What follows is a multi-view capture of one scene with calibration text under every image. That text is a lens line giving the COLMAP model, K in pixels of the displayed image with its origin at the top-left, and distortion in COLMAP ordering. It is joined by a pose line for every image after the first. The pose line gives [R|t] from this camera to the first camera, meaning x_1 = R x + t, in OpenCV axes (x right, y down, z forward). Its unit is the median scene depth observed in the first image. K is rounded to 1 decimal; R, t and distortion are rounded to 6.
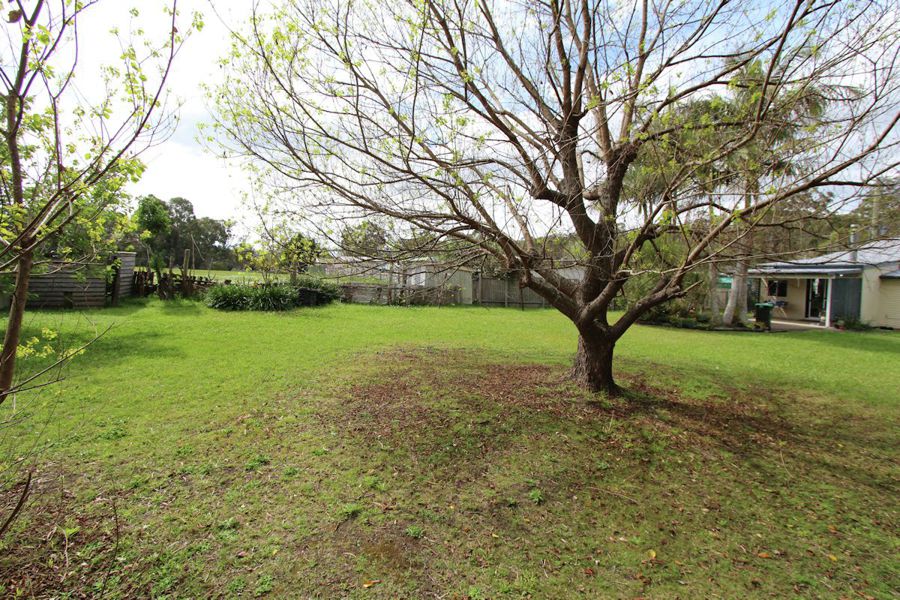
lens RADIAL K [[413.2, 0, 452.2], [0, 413.2, 296.0], [0, 0, 1]] dist [-0.020980, 0.004236]
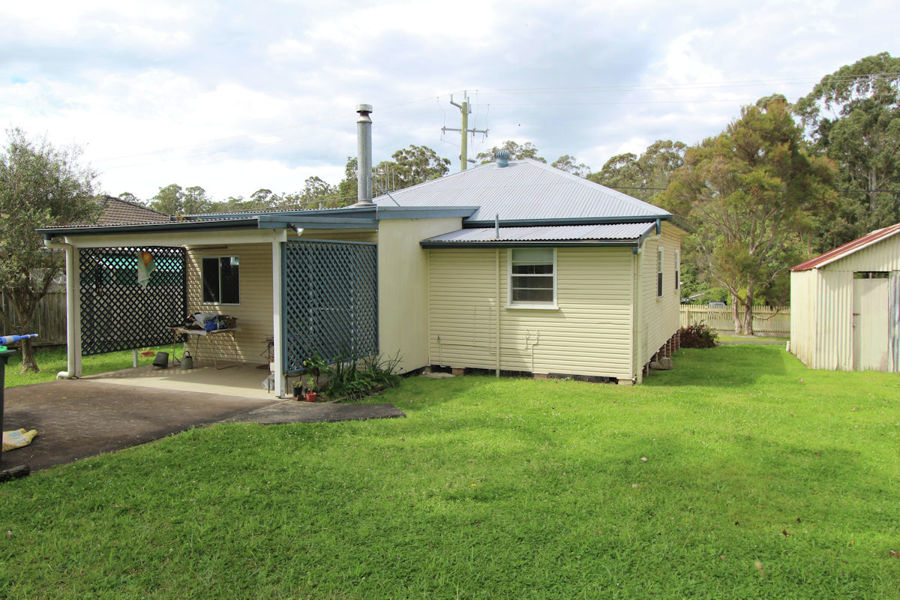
lens RADIAL K [[649.5, 0, 450.0], [0, 649.5, 300.0], [0, 0, 1]] dist [-0.010761, 0.000472]
pose [[0.746404, -0.040866, 0.664237, 2.537220], [0.048221, 0.998810, 0.007264, 0.019456], [-0.663744, 0.026609, 0.747486, 1.969236]]
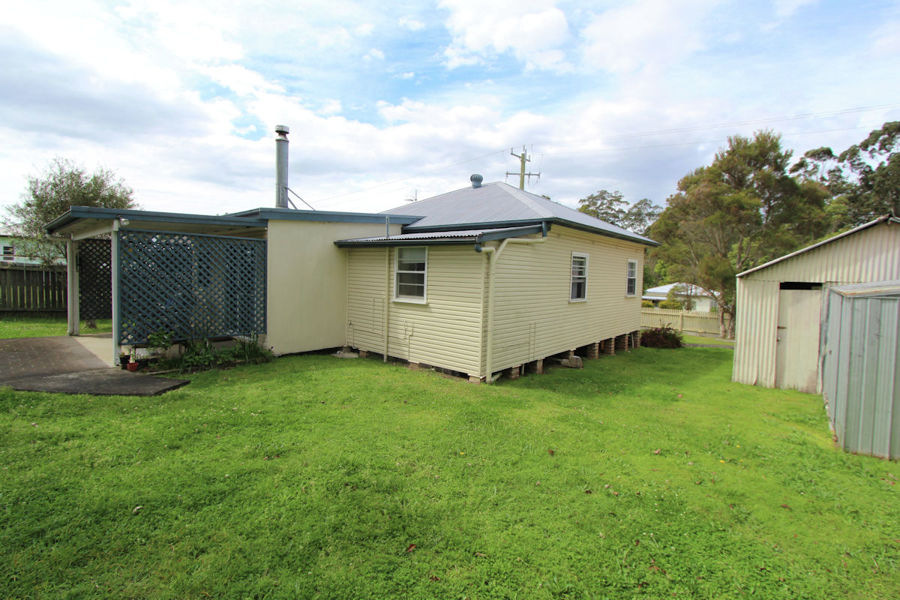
lens RADIAL K [[413.2, 0, 452.2], [0, 413.2, 296.0], [0, 0, 1]] dist [-0.020980, 0.004236]
pose [[0.903421, -0.000792, 0.428754, 3.821667], [0.001160, 0.999999, -0.000597, 0.059156], [-0.428754, 0.001036, 0.903421, 1.979673]]
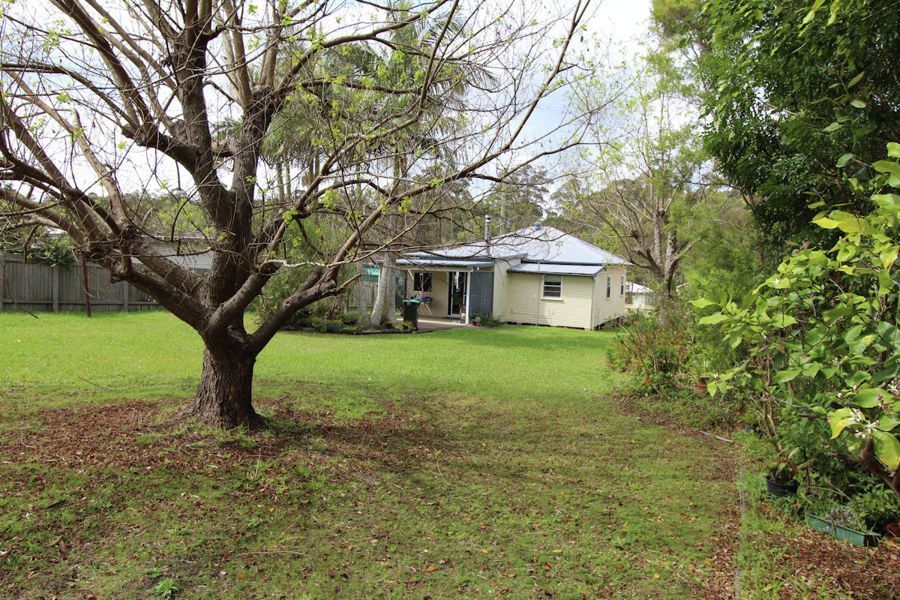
lens RADIAL K [[607.5, 0, 450.0], [0, 607.5, 300.0], [0, 0, 1]] dist [-0.002915, -0.000138]
pose [[0.751695, -0.013154, 0.659379, -0.057152], [0.003571, 0.999868, 0.015876, -0.004254], [-0.659501, -0.009579, 0.751643, -0.038617]]
